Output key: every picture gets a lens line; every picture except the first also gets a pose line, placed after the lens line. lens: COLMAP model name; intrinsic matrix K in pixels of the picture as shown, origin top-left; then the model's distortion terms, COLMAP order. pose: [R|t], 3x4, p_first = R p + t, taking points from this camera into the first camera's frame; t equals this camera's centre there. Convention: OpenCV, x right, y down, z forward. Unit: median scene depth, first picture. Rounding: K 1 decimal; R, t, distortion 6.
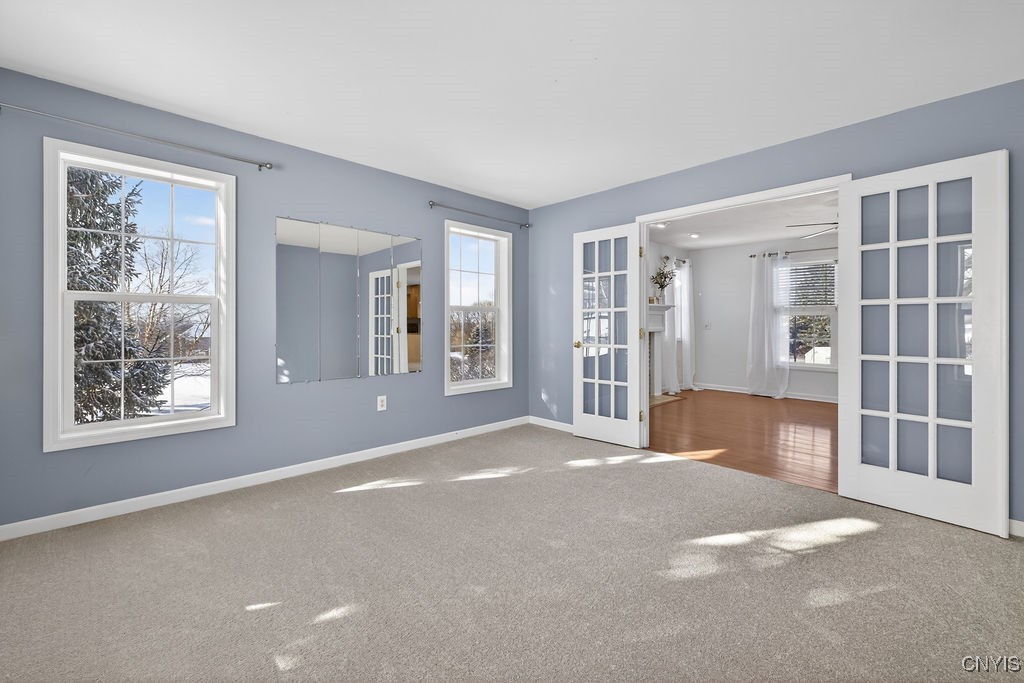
lens RADIAL K [[433.5, 0, 510.2], [0, 433.5, 327.4], [0, 0, 1]] dist [0.000534, 0.000133]
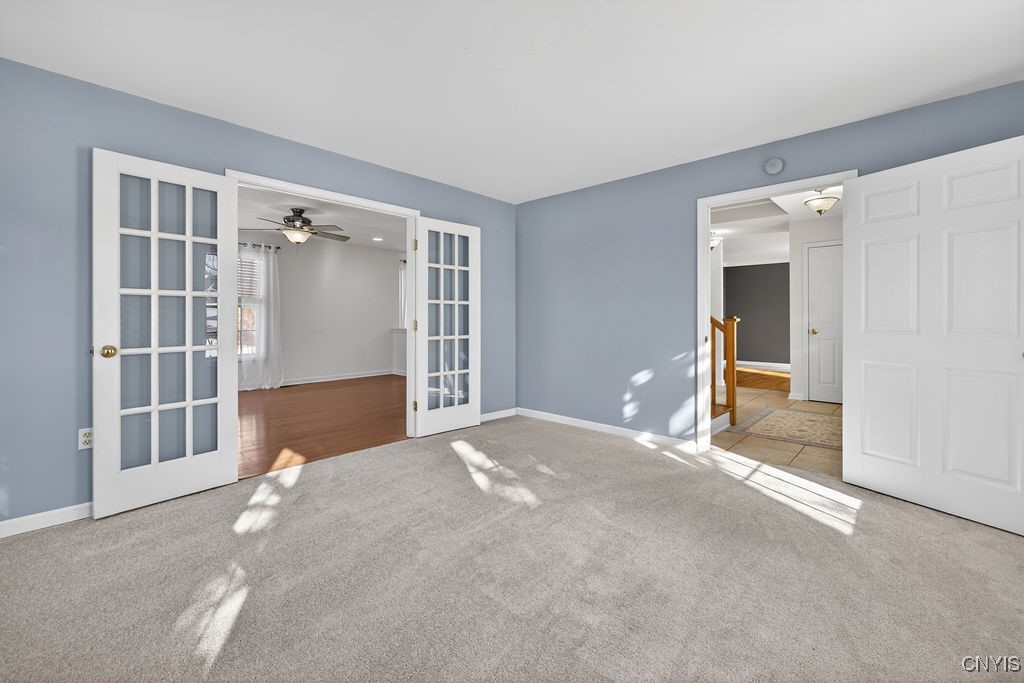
lens RADIAL K [[436.1, 0, 512.0], [0, 436.1, 295.7], [0, 0, 1]] dist [0.084676, 0.000018]
pose [[-0.043026, 0.043854, 0.998111, -0.598591], [-0.001325, 0.999033, -0.043952, -0.007215], [-0.999073, -0.003213, -0.042926, 0.653604]]
